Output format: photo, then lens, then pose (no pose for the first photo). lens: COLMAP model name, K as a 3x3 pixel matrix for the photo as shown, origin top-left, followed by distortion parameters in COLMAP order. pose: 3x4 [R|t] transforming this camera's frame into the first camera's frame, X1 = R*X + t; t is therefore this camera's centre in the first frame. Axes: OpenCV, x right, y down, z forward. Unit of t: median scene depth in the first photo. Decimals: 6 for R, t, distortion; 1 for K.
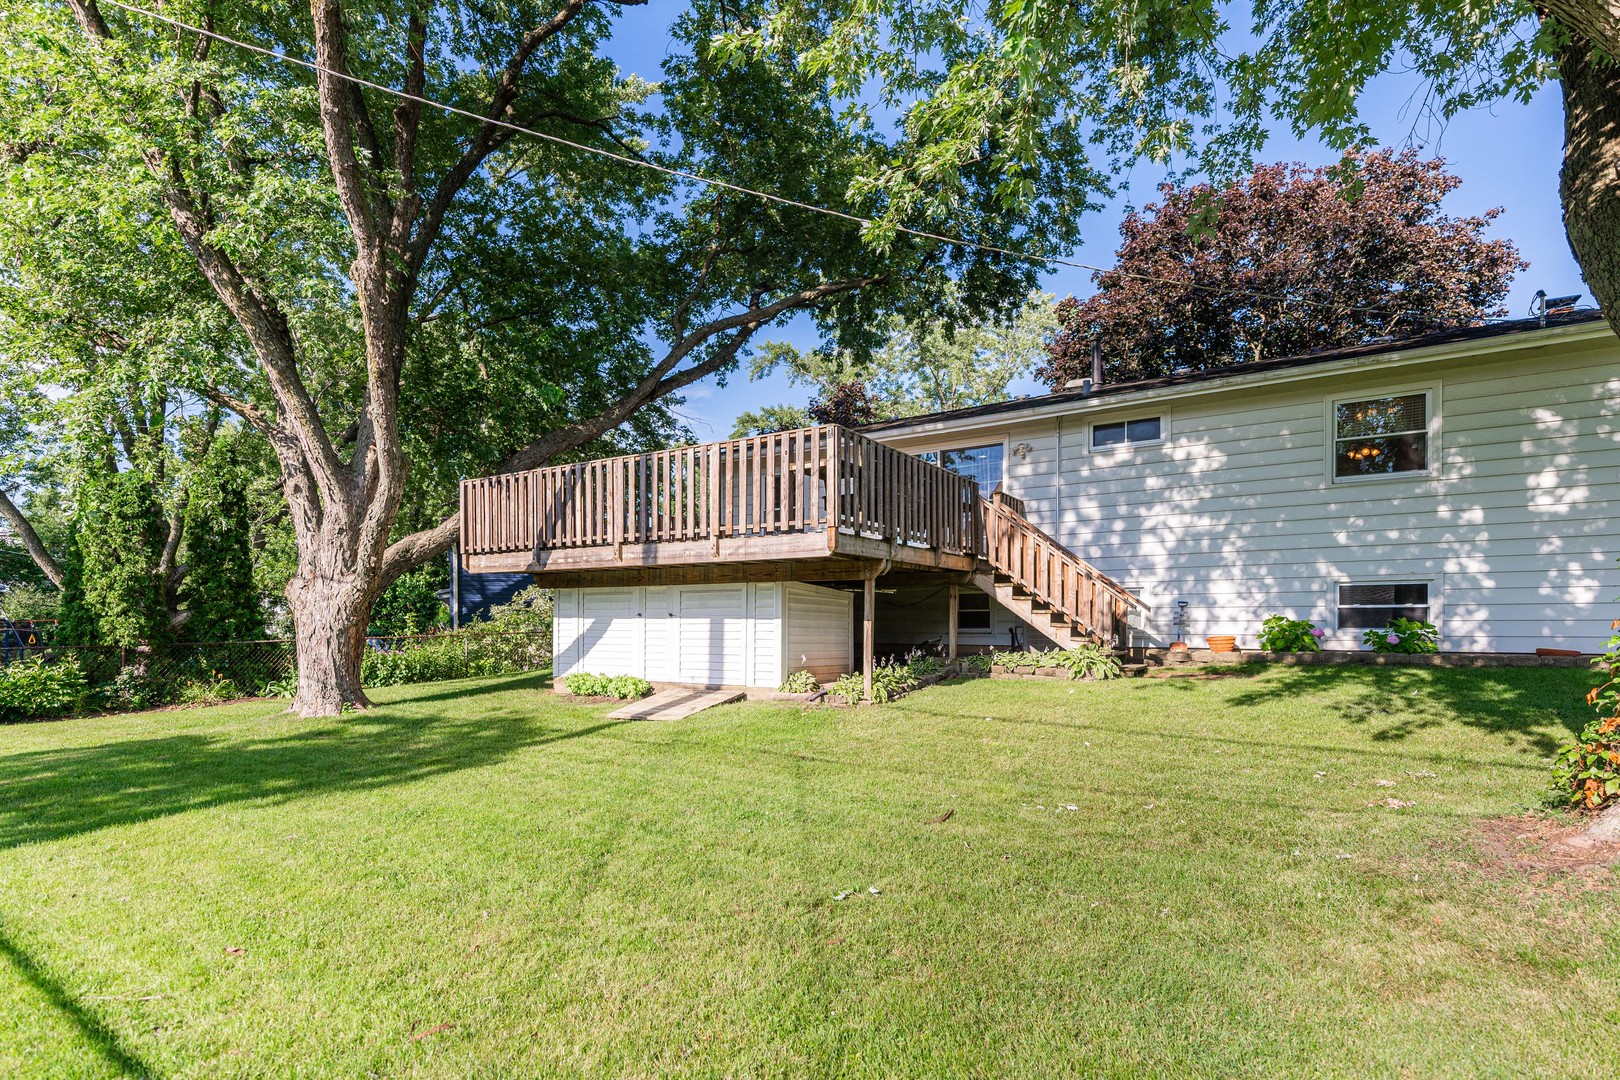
lens RADIAL K [[822.1, 0, 810.0], [0, 822.1, 540.0], [0, 0, 1]] dist [-0.001572, -0.000272]
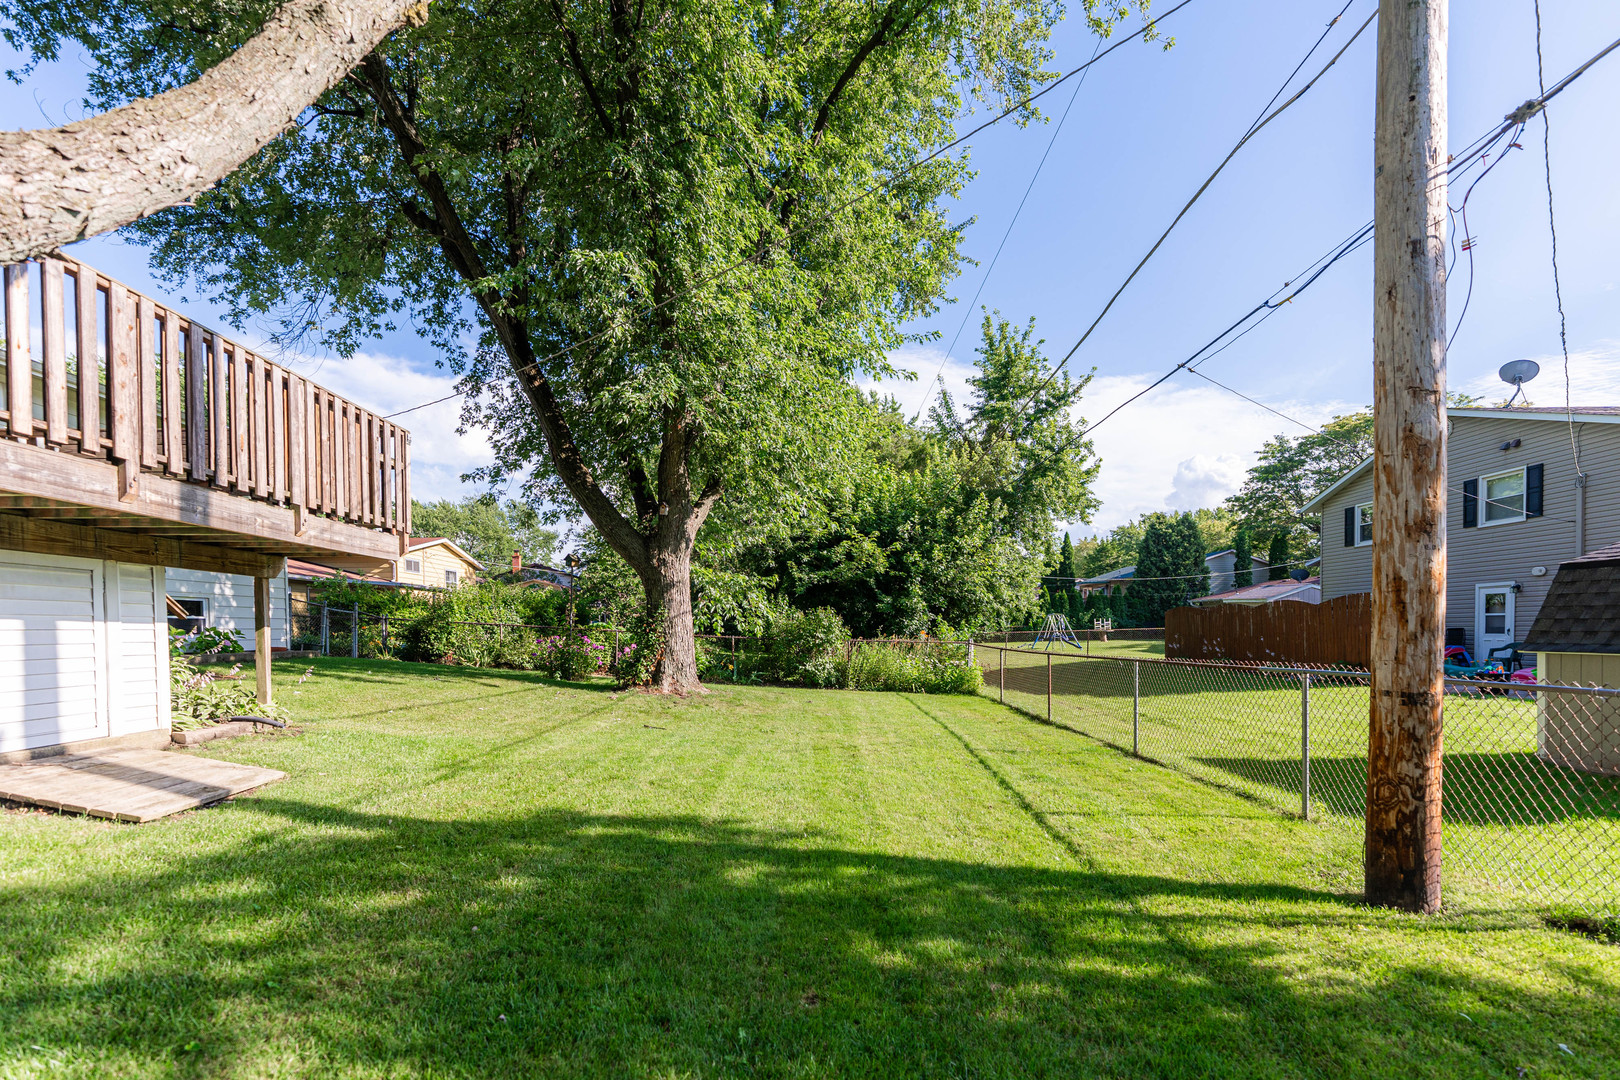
lens RADIAL K [[670.2, 0, 810.0], [0, 670.2, 540.0], [0, 0, 1]] dist [-0.001163, -0.000175]
pose [[-0.591204, 0.107913, 0.799270, -0.786834], [-0.079040, 0.978486, -0.190574, 0.092310], [-0.802640, -0.175842, -0.569955, 0.905774]]
